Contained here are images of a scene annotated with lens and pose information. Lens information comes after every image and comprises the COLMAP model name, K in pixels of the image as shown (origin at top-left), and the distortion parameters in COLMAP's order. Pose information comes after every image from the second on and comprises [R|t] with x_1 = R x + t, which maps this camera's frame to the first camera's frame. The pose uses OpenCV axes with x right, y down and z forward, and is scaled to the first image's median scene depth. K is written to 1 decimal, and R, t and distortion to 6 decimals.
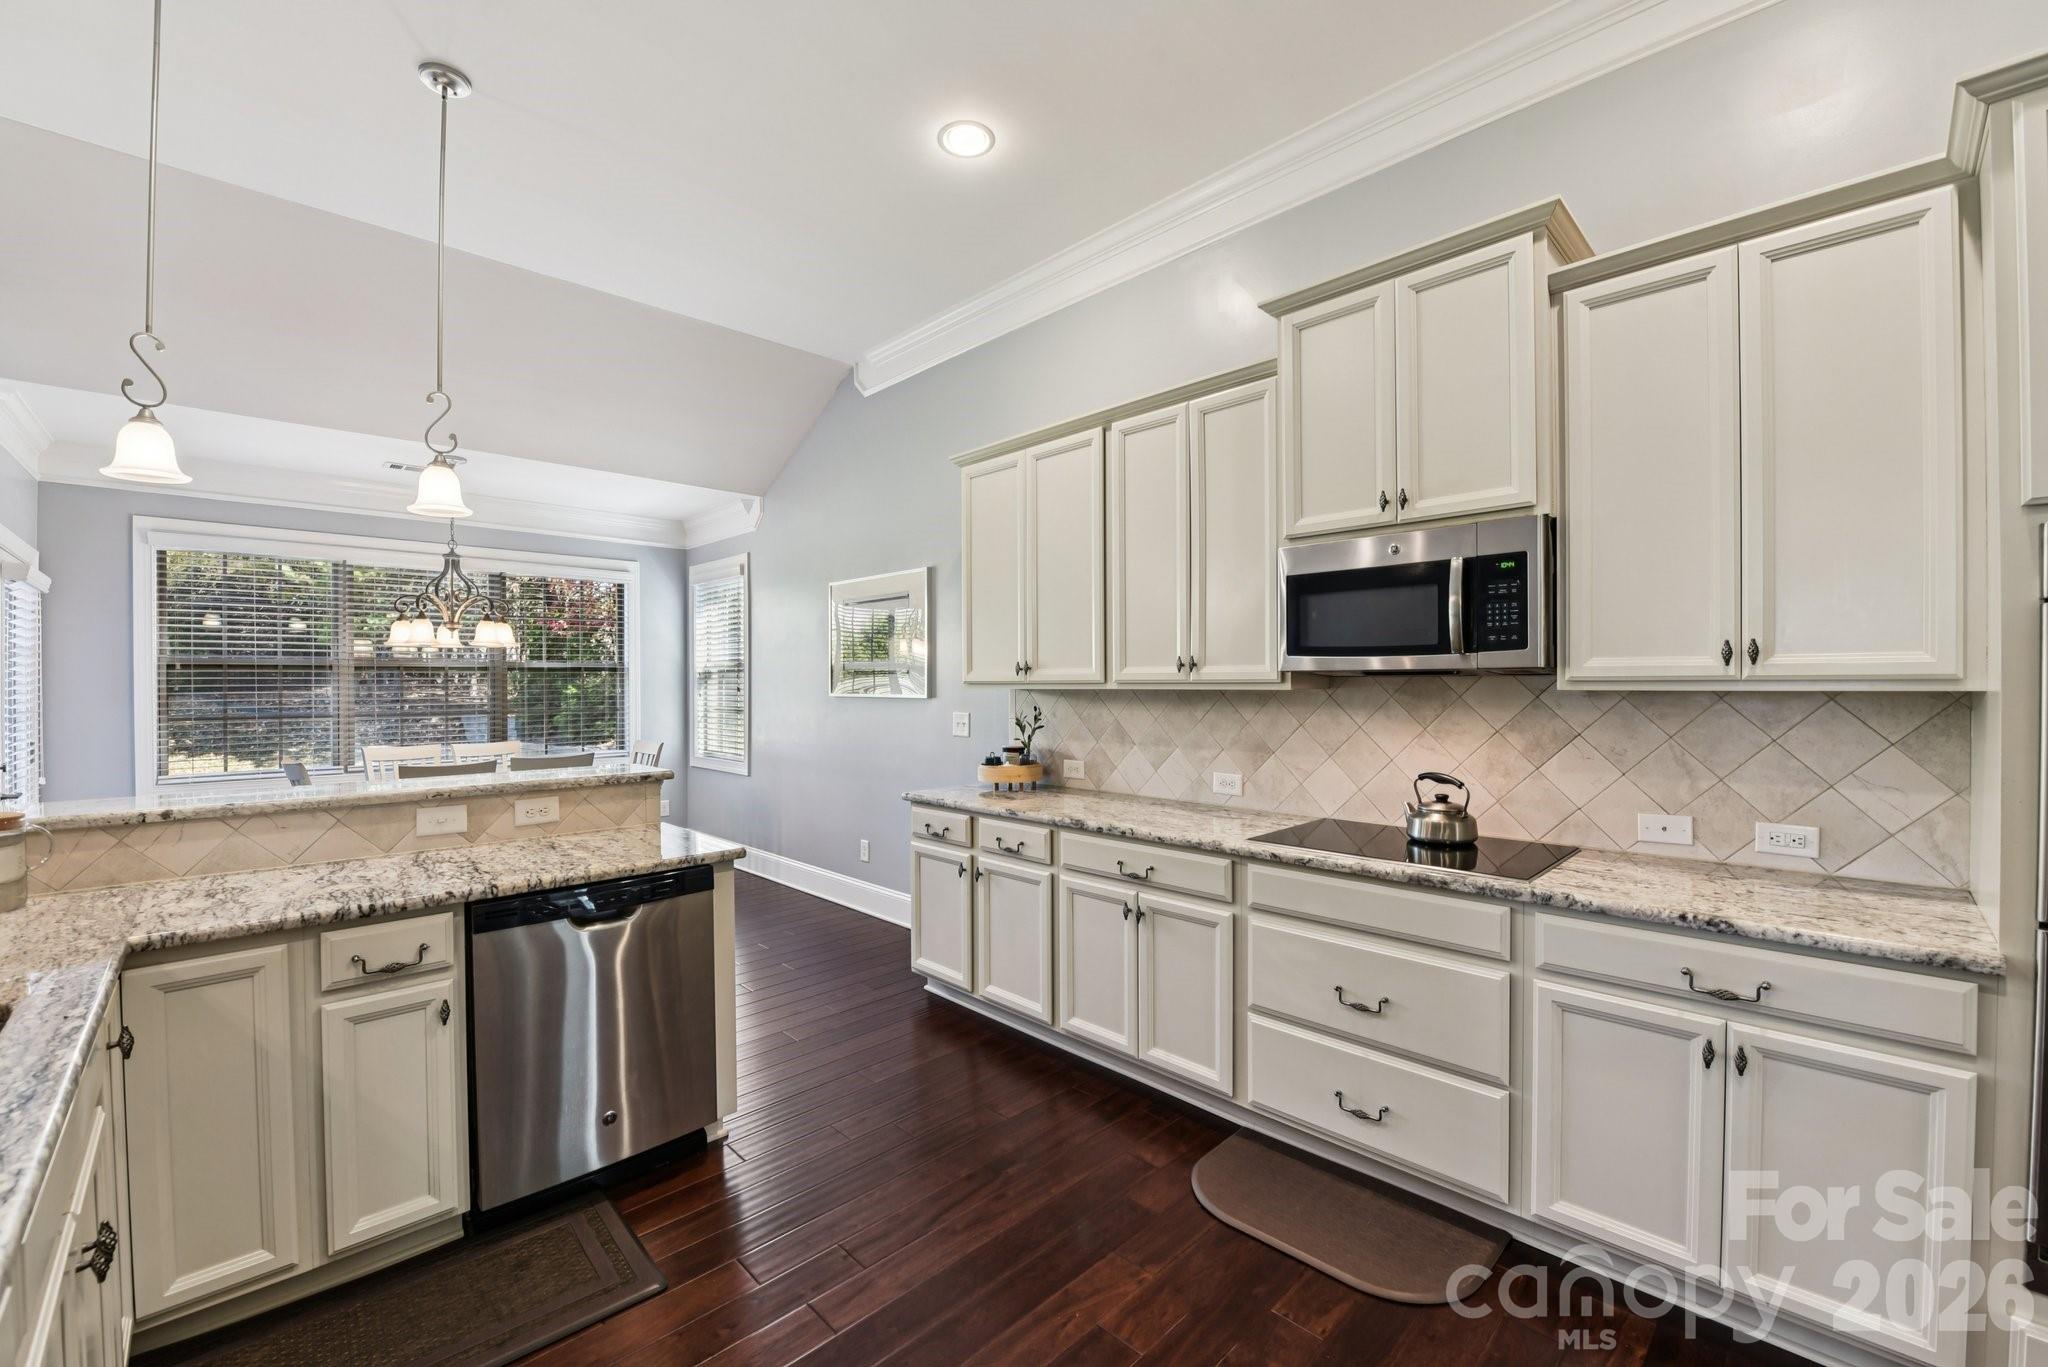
lens RADIAL K [[827.4, 0, 1024.0], [0, 827.4, 683.5], [0, 0, 1]] dist [-0.017089, -0.000318]
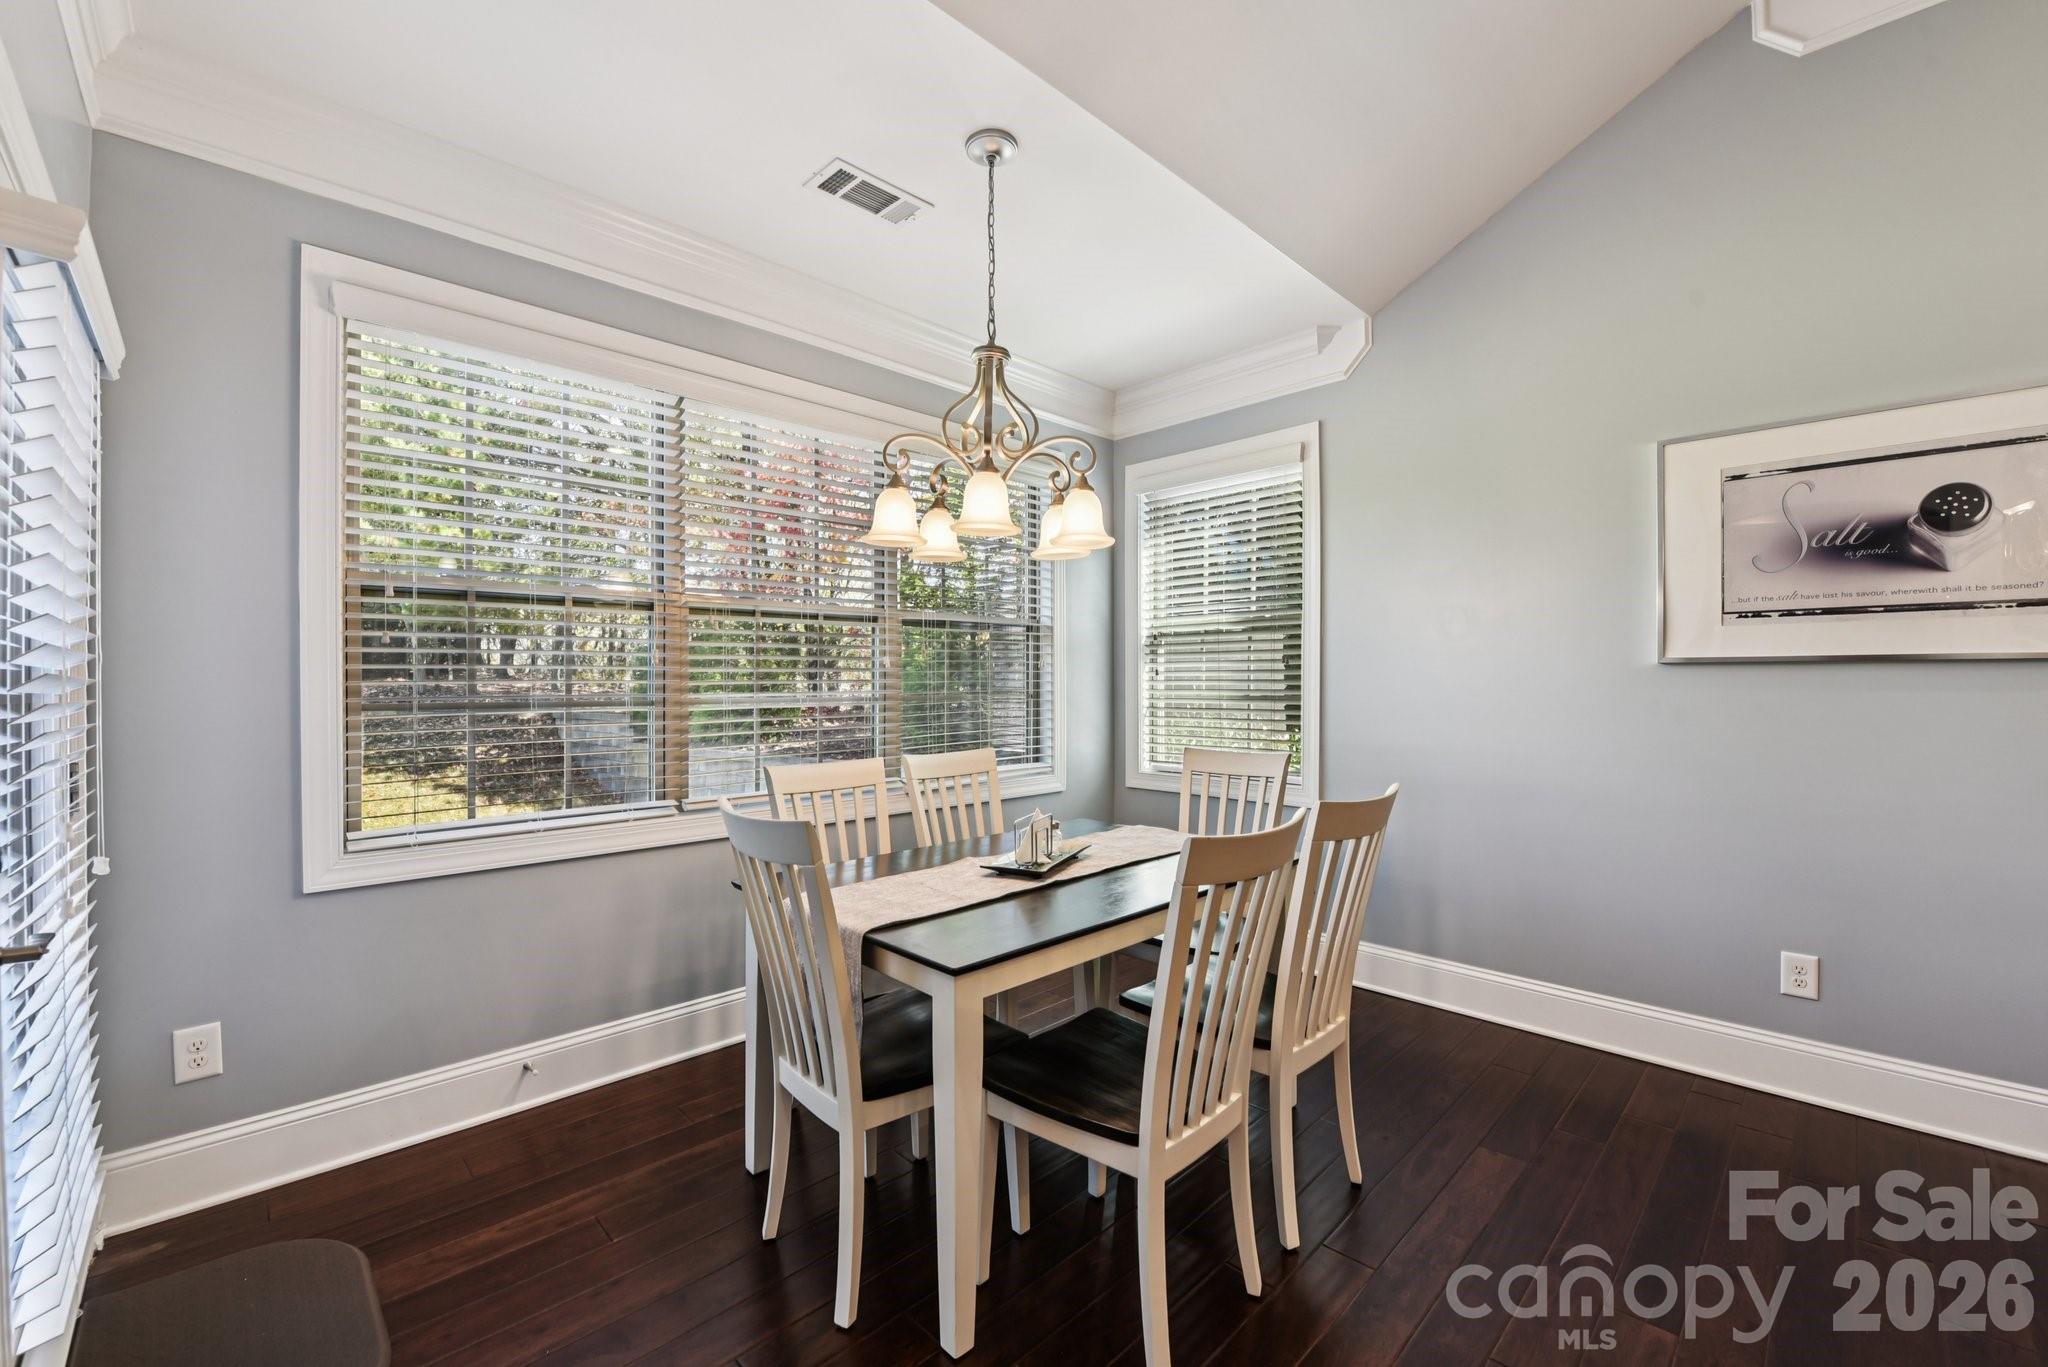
lens RADIAL K [[827.4, 0, 1024.0], [0, 827.4, 683.5], [0, 0, 1]] dist [-0.017089, -0.000318]
pose [[0.999996, 0.001811, -0.001950, -1.229017], [-0.001808, 0.999997, 0.001495, 0.053258], [0.001952, -0.001491, 0.999997, 0.974828]]
